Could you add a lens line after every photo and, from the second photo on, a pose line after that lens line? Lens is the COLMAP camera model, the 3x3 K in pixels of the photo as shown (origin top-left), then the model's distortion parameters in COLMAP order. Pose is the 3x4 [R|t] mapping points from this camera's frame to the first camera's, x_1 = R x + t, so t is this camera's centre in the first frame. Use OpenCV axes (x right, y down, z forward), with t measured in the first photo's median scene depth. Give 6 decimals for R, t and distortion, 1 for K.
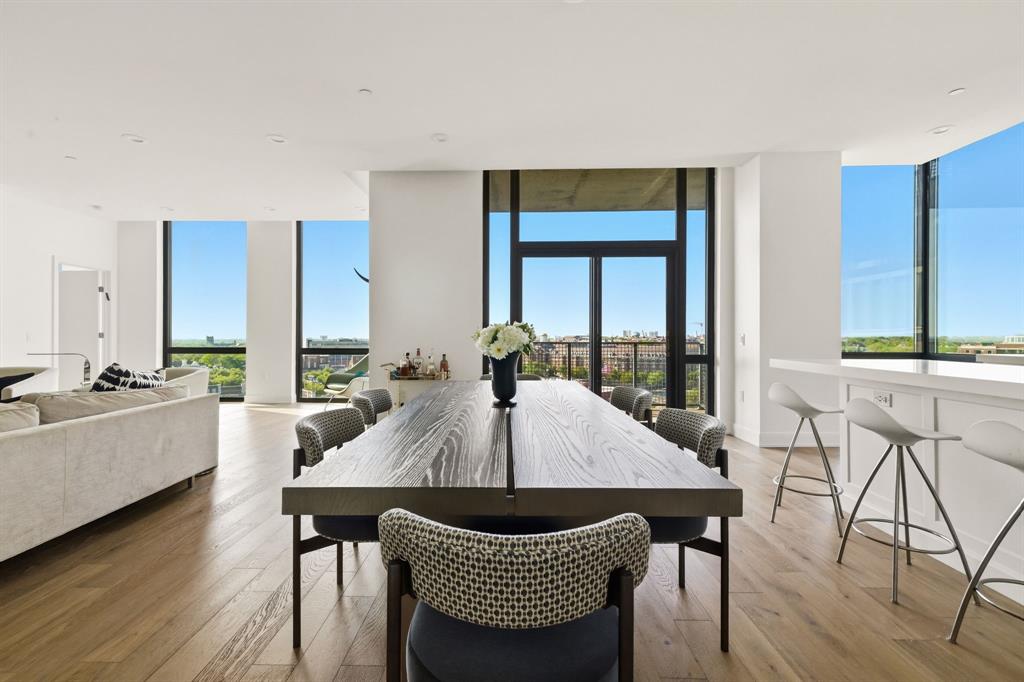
lens RADIAL K [[442.2, 0, 495.2], [0, 442.2, 338.1], [0, 0, 1]] dist [0.005012, 0.000538]
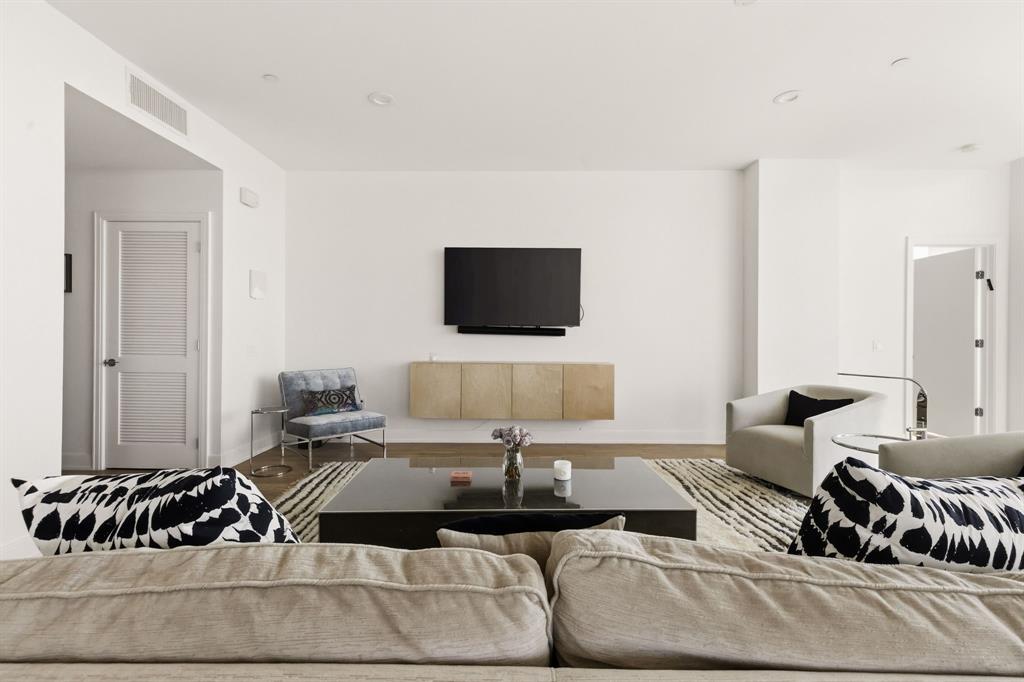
lens RADIAL K [[442.2, 0, 511.6], [0, 442.2, 340.5], [0, 0, 1]] dist [0.005012, 0.000538]
pose [[-0.006408, 0.004858, -0.999968, -0.495314], [-0.002441, 0.999985, 0.004874, -0.028560], [0.999976, 0.002472, -0.006396, 0.702667]]
